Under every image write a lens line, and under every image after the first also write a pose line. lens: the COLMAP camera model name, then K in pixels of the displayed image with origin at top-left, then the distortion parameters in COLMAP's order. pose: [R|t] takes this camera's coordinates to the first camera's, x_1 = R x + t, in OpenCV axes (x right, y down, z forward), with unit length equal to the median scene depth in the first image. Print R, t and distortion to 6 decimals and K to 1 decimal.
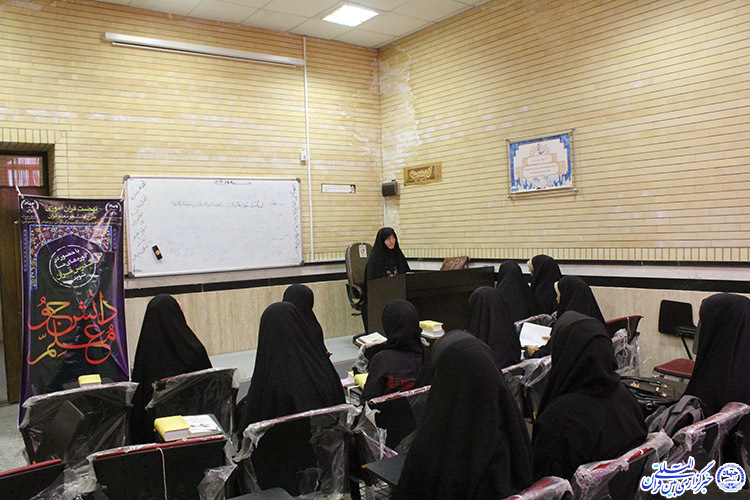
lens RADIAL K [[618.9, 0, 374.8], [0, 618.9, 252.2], [0, 0, 1]] dist [-0.105994, 0.046040]
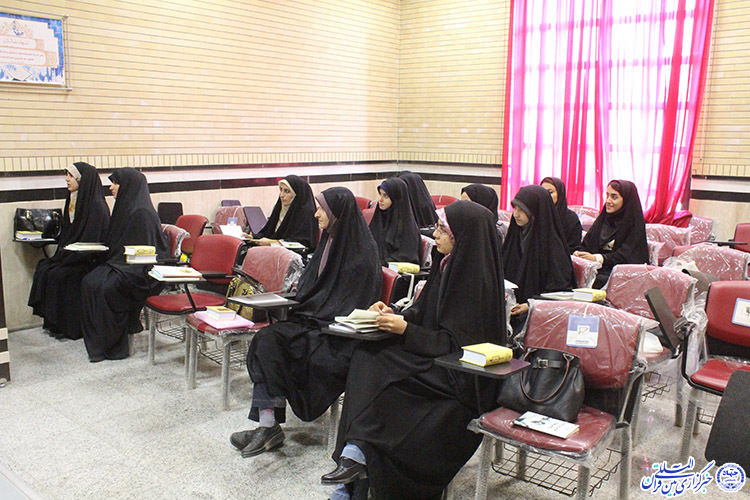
lens RADIAL K [[707.0, 0, 375.2], [0, 707.0, 248.6], [0, 0, 1]] dist [-0.015666, 0.000000]
pose [[-0.247318, -0.125222, 0.960809, -0.790086], [0.019597, 0.990765, 0.134170, -0.002346], [-0.968736, 0.052012, -0.242580, 0.846590]]
